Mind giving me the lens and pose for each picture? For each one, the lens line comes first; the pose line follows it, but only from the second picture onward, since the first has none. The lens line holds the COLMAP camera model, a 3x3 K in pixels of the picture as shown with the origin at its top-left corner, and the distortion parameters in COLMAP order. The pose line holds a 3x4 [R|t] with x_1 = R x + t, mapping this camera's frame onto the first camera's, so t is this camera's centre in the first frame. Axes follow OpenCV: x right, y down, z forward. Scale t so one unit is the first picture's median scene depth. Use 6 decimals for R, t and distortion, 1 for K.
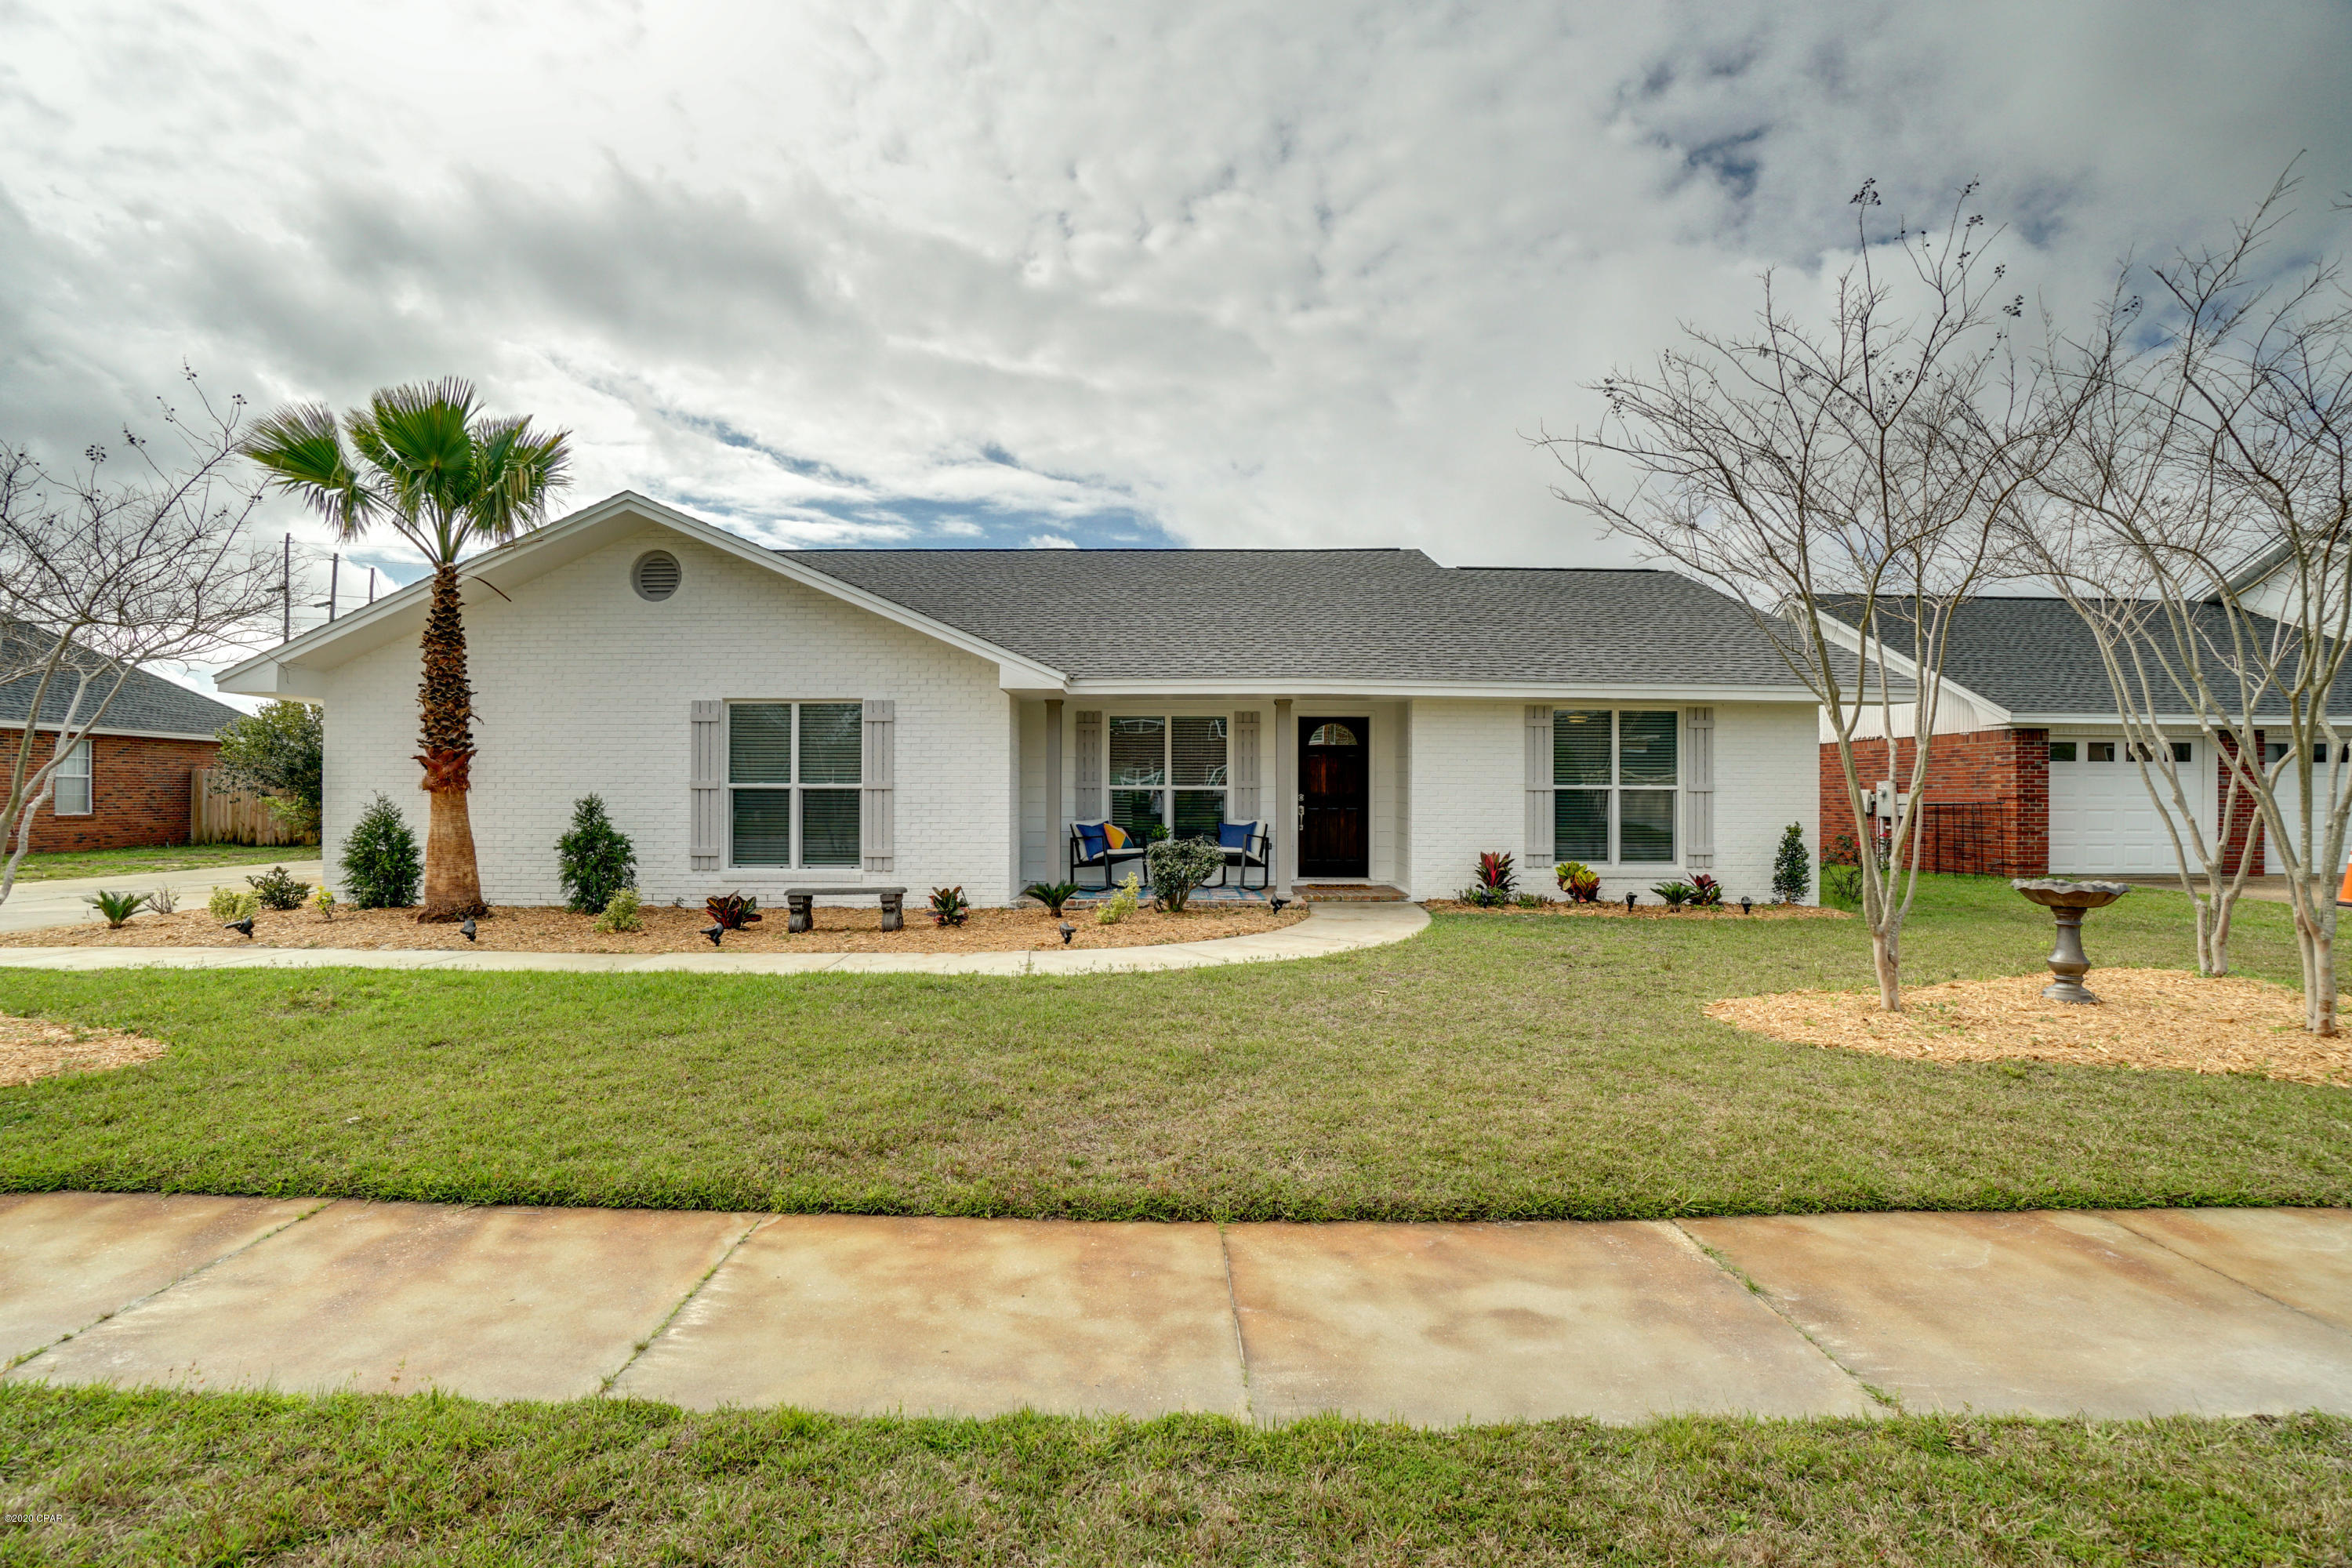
lens RADIAL K [[1066.5, 0, 1174.2], [0, 1066.5, 791.5], [0, 0, 1]] dist [-0.056051, 0.025824]
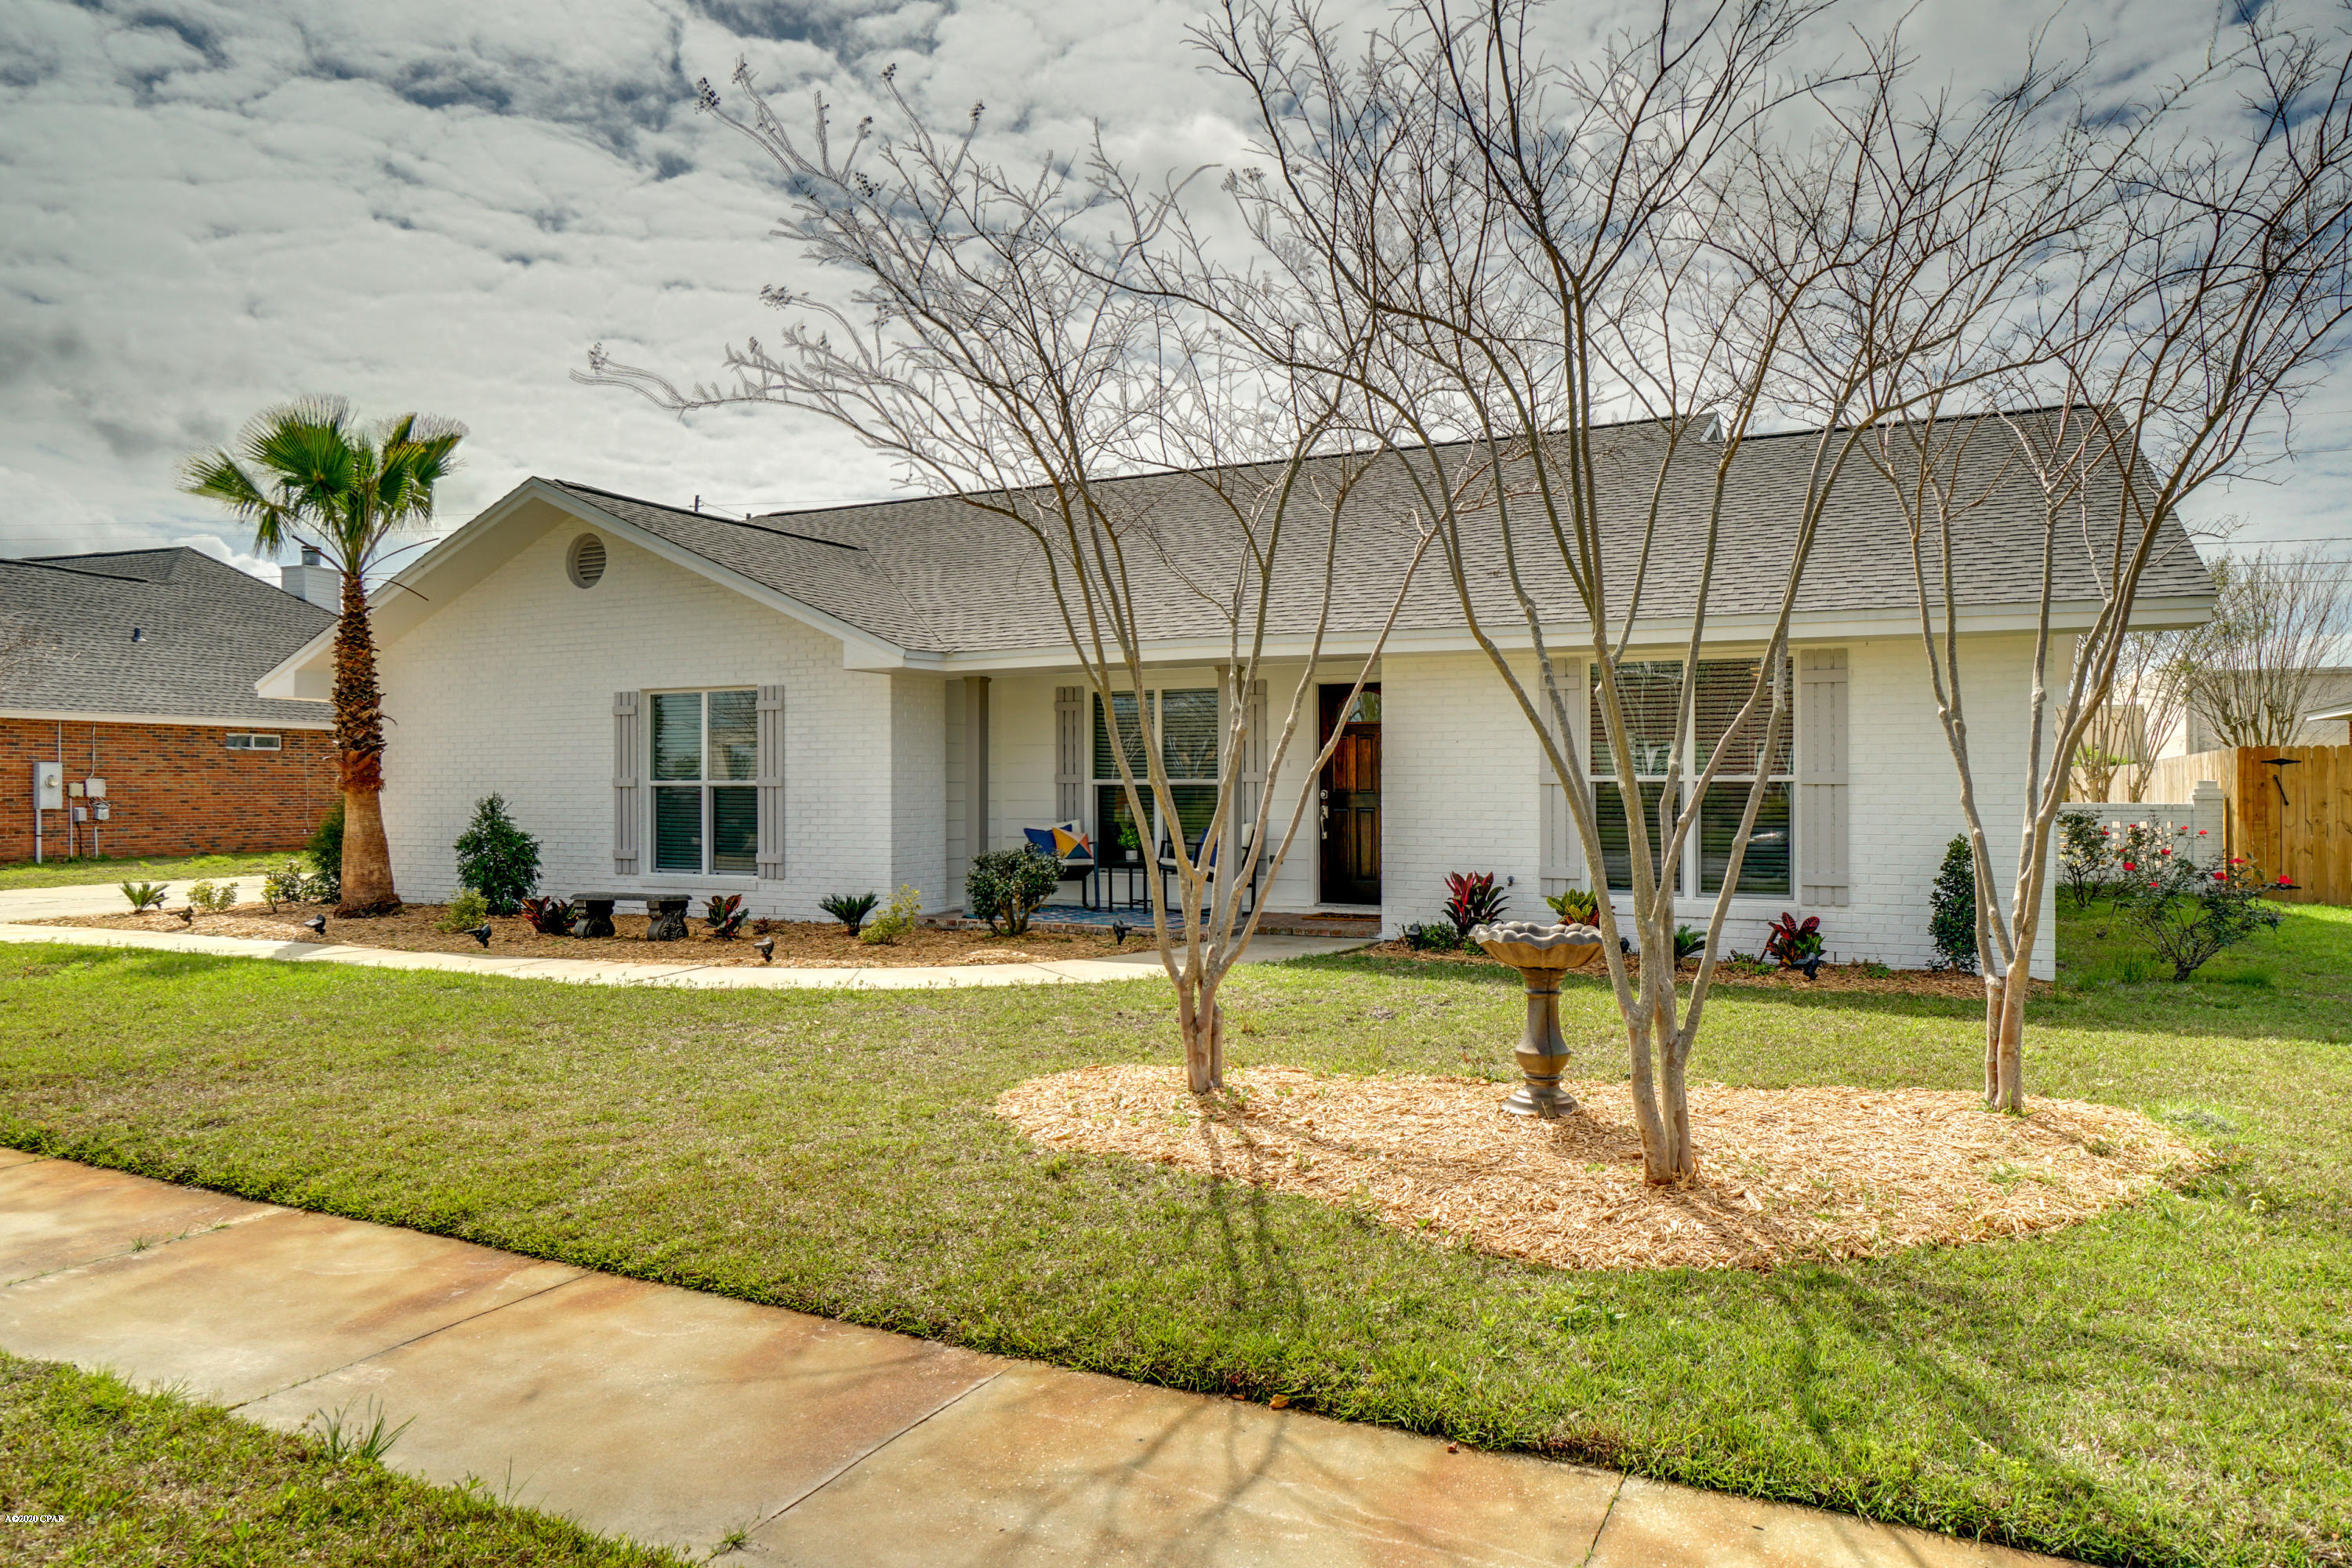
lens RADIAL K [[1536.9, 0, 1179.3], [0, 1536.9, 770.9], [0, 0, 1]] dist [0.002435, 0.053165]
pose [[0.886594, -0.009814, -0.462445, 0.595695], [0.004964, 0.999919, -0.011705, 0.001559], [0.462523, 0.008082, 0.886571, 0.022331]]
